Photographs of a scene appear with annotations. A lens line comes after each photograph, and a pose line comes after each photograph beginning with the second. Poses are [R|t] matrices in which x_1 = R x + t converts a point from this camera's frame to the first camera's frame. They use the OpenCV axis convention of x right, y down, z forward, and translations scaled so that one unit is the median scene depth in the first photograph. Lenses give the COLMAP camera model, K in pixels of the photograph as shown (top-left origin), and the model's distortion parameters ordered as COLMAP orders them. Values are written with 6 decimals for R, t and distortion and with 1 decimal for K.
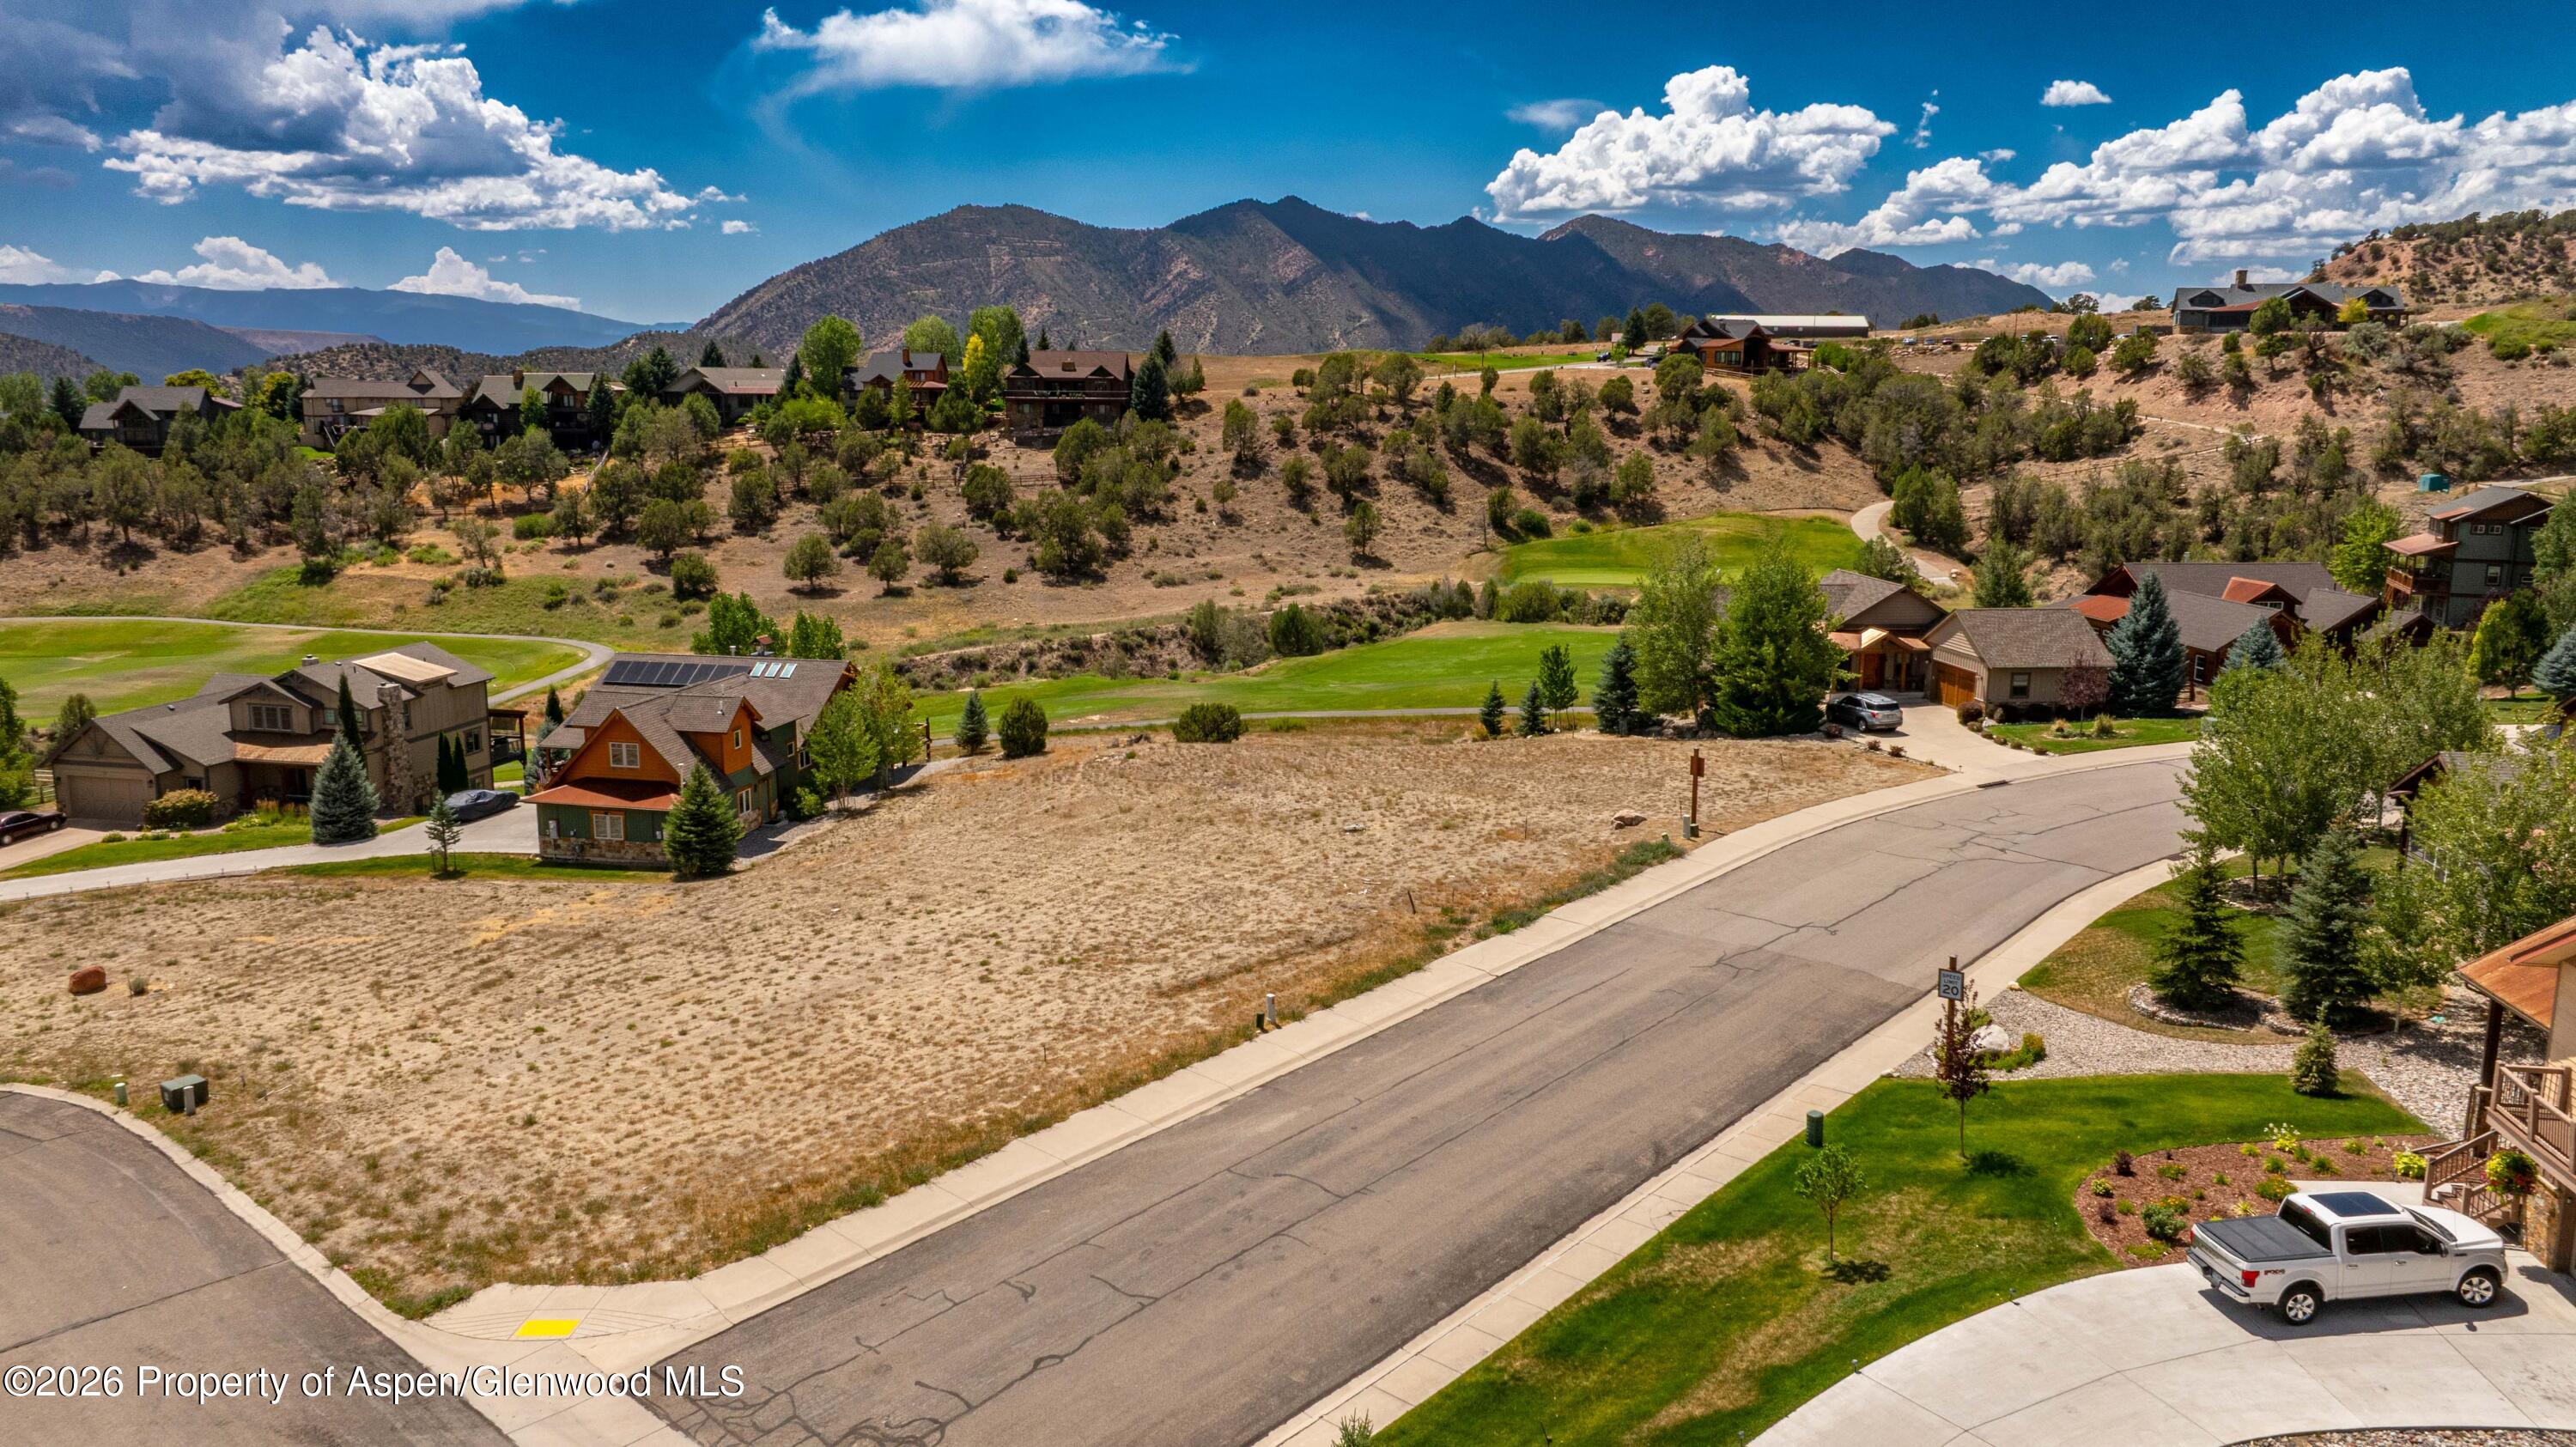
lens RADIAL K [[1786.8, 0, 1302.7], [0, 1786.8, 718.9], [0, 0, 1]] dist [-0.008226, -0.035874]
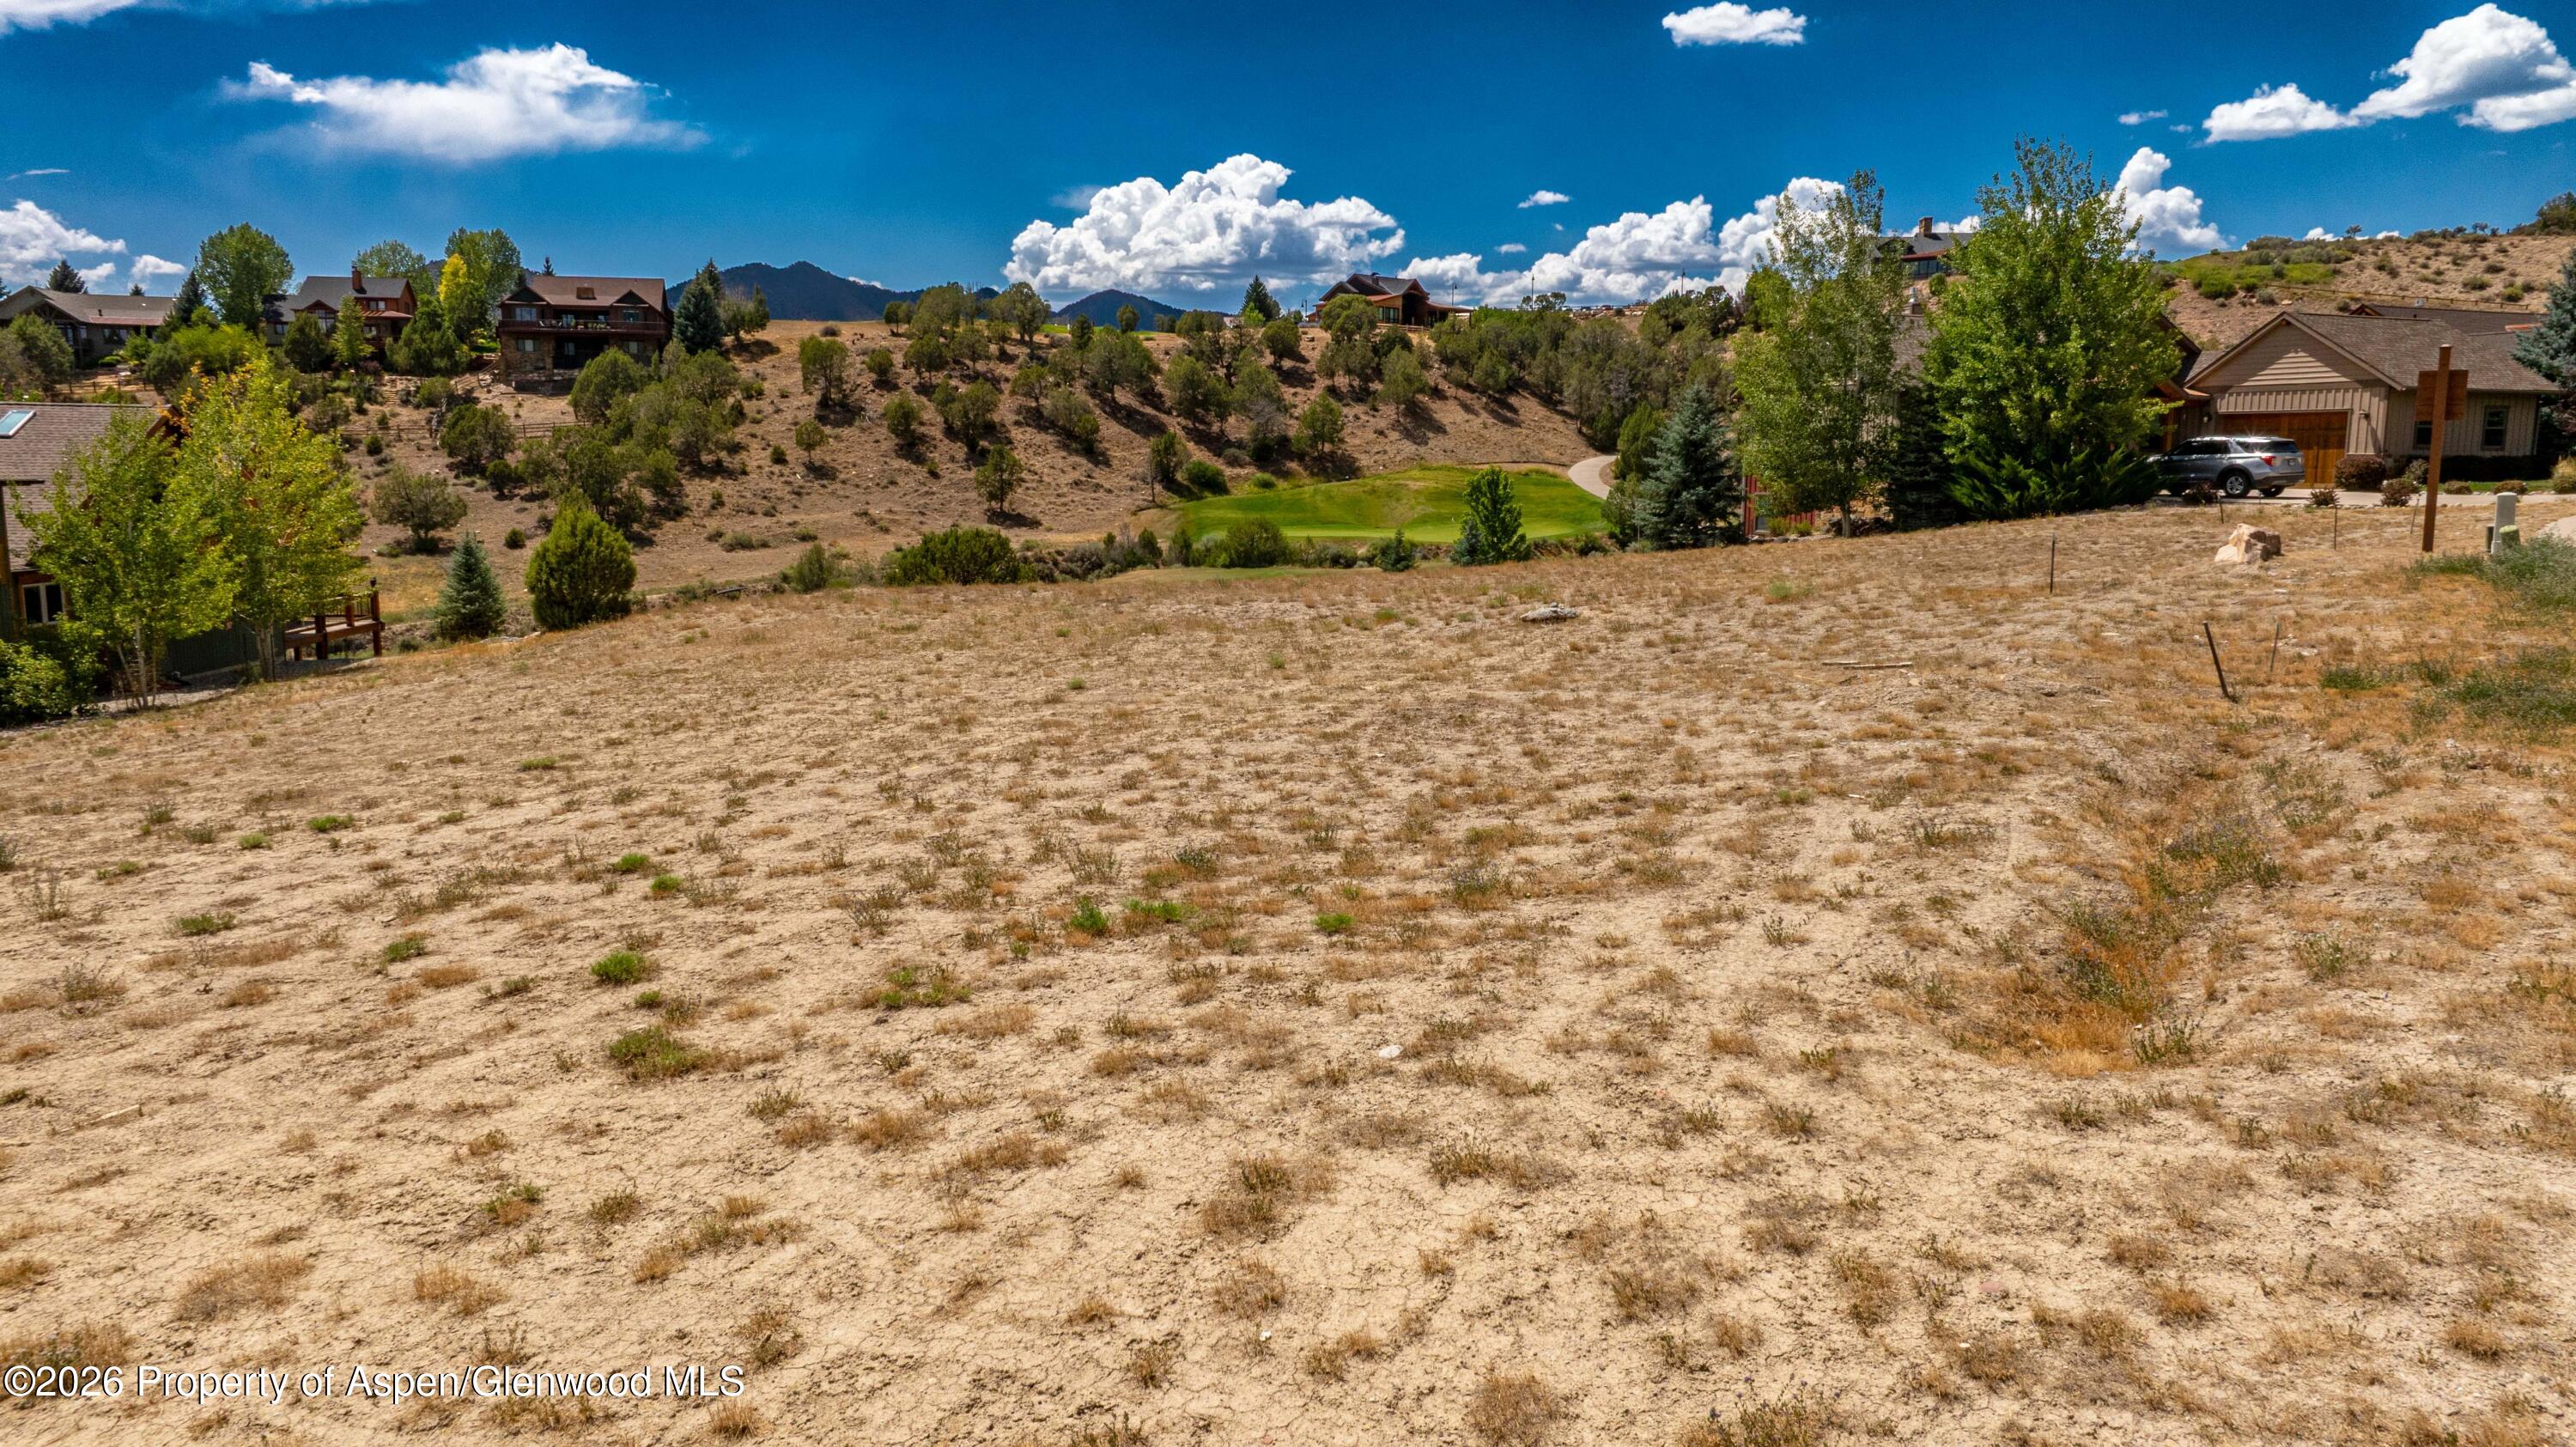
lens RADIAL K [[1793.4, 0, 1303.3], [0, 1793.4, 710.5], [0, 0, 1]] dist [-0.003006, -0.076036]
pose [[0.965888, -0.035478, 0.256519, -0.040281], [0.047612, 0.998014, -0.041246, 0.031004], [-0.254546, 0.052053, 0.965659, 0.207728]]
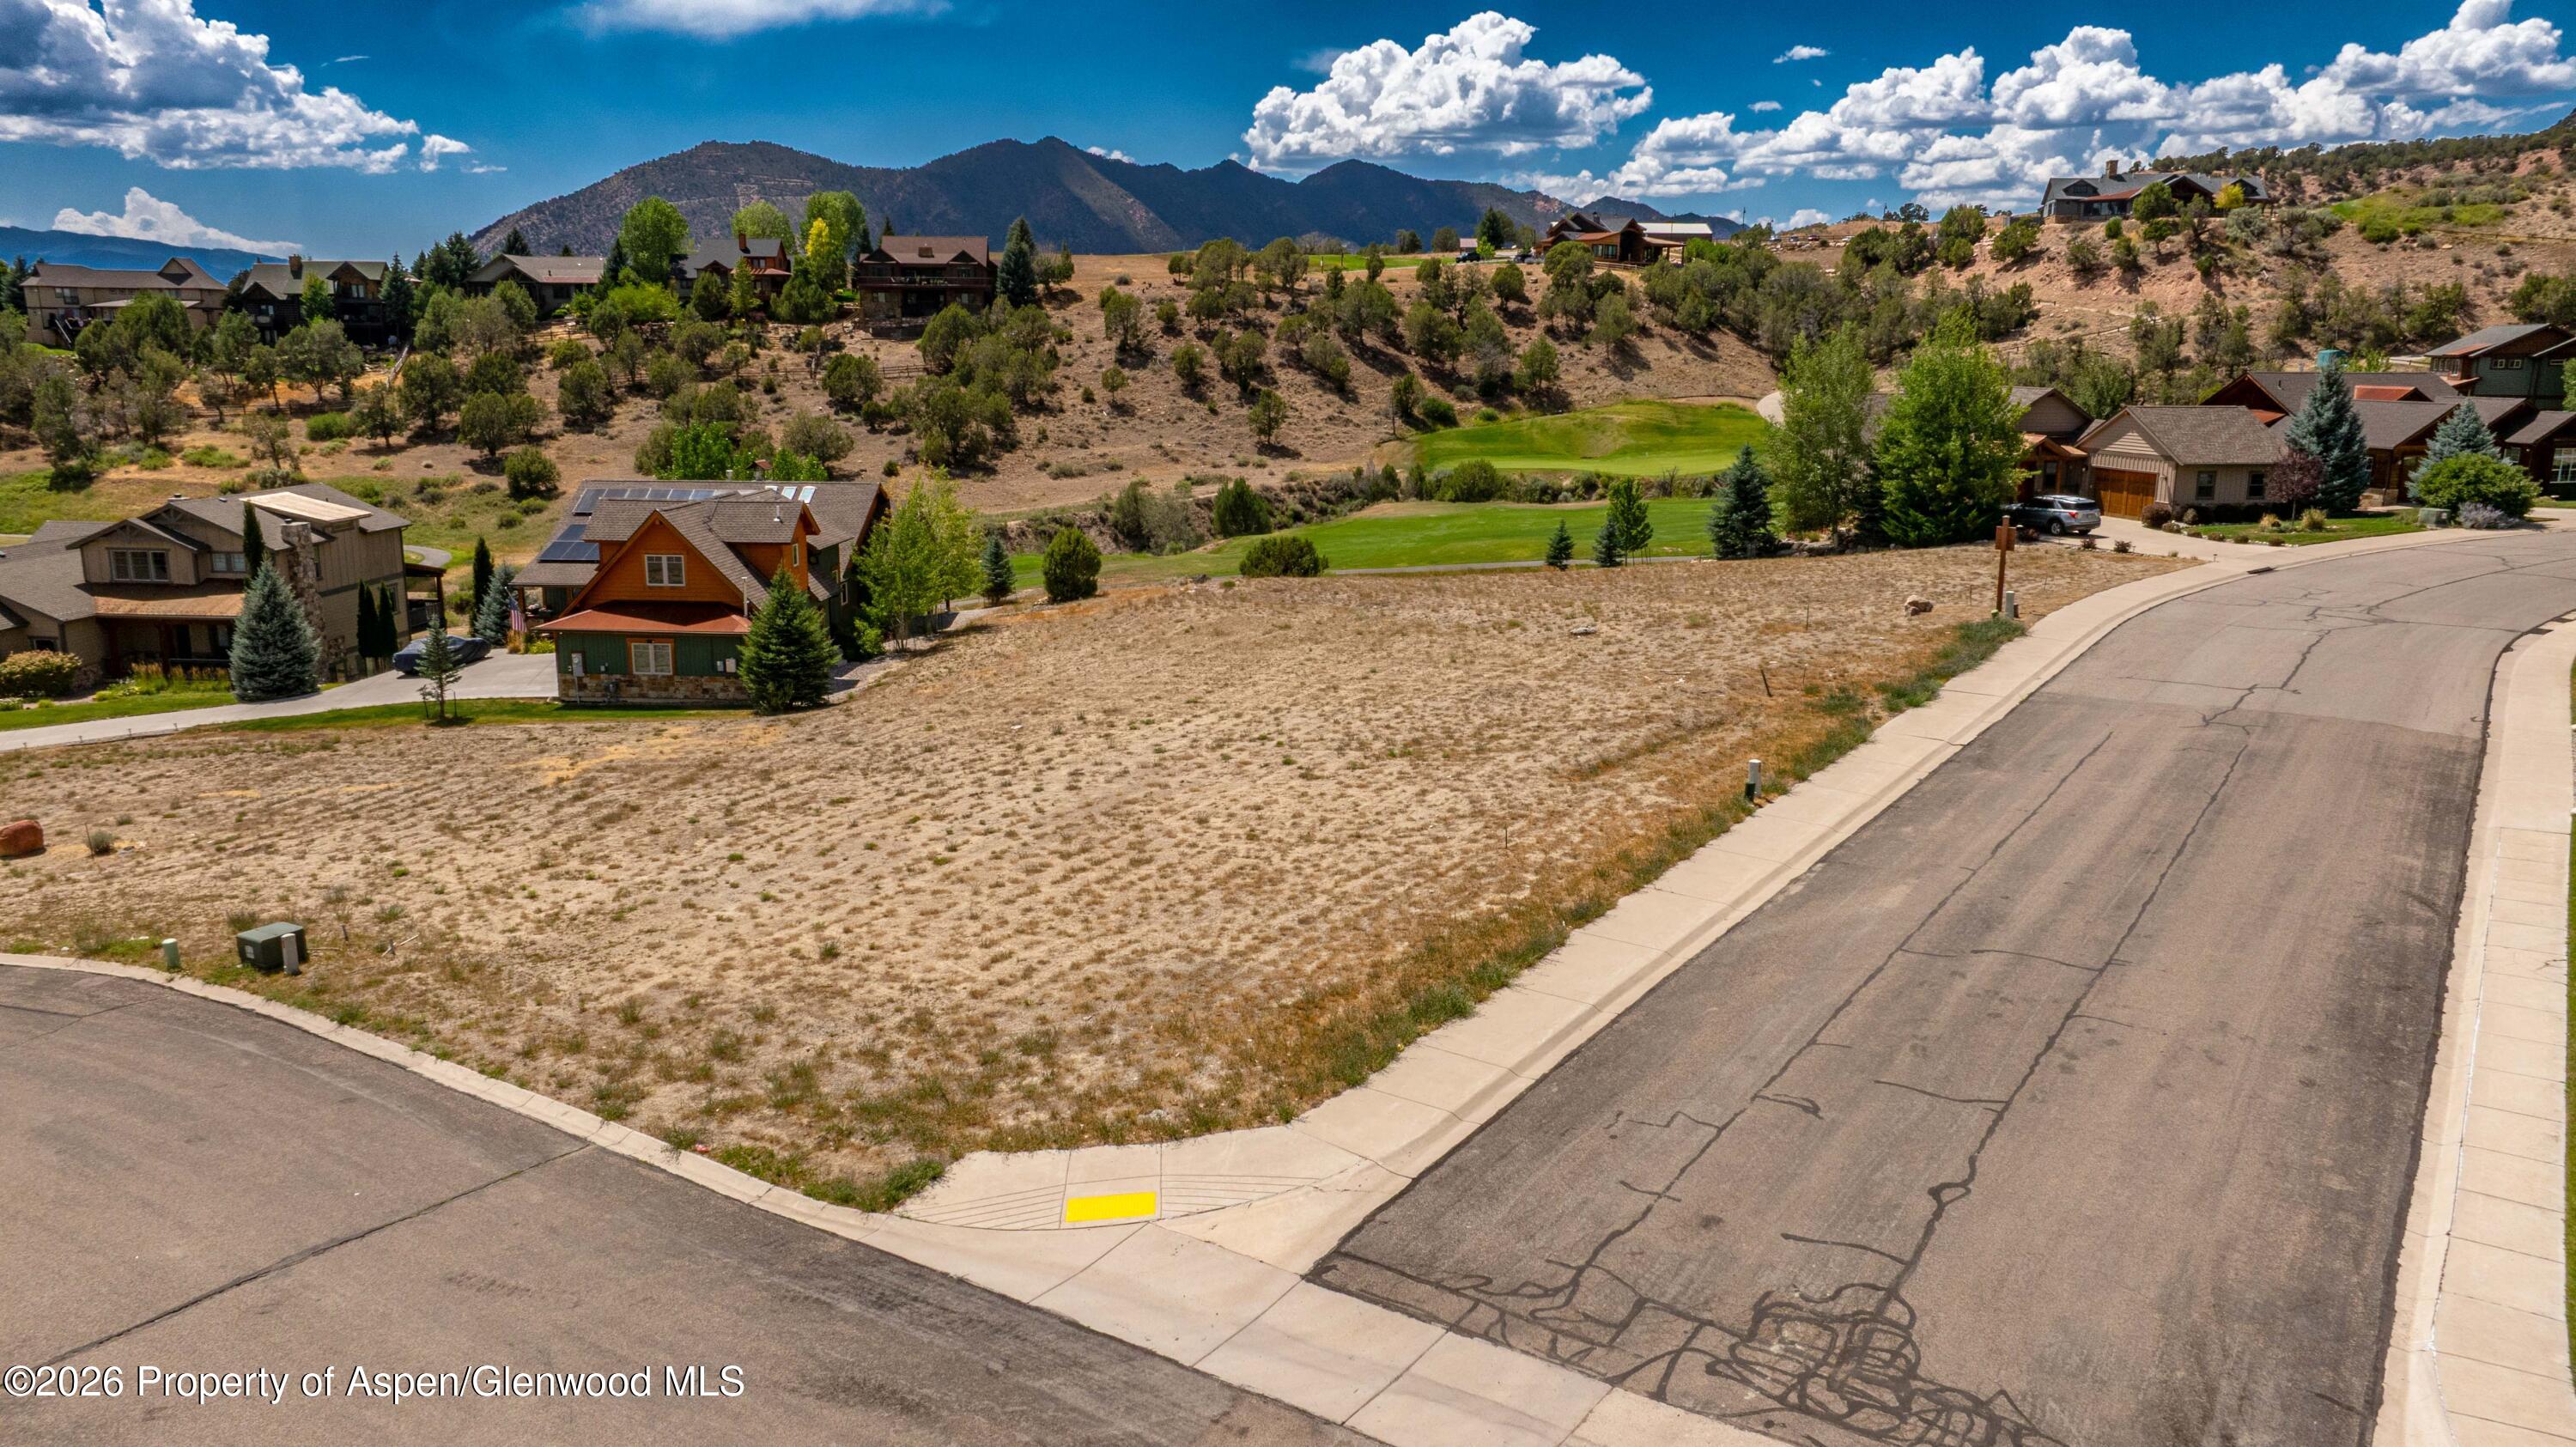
lens RADIAL K [[1786.8, 0, 1302.7], [0, 1786.8, 718.9], [0, 0, 1]] dist [-0.008226, -0.035874]
pose [[0.991423, -0.029002, 0.127437, -0.068957], [0.025463, 0.999246, 0.029309, 0.024250], [-0.128191, -0.025812, 0.991414, 0.058092]]
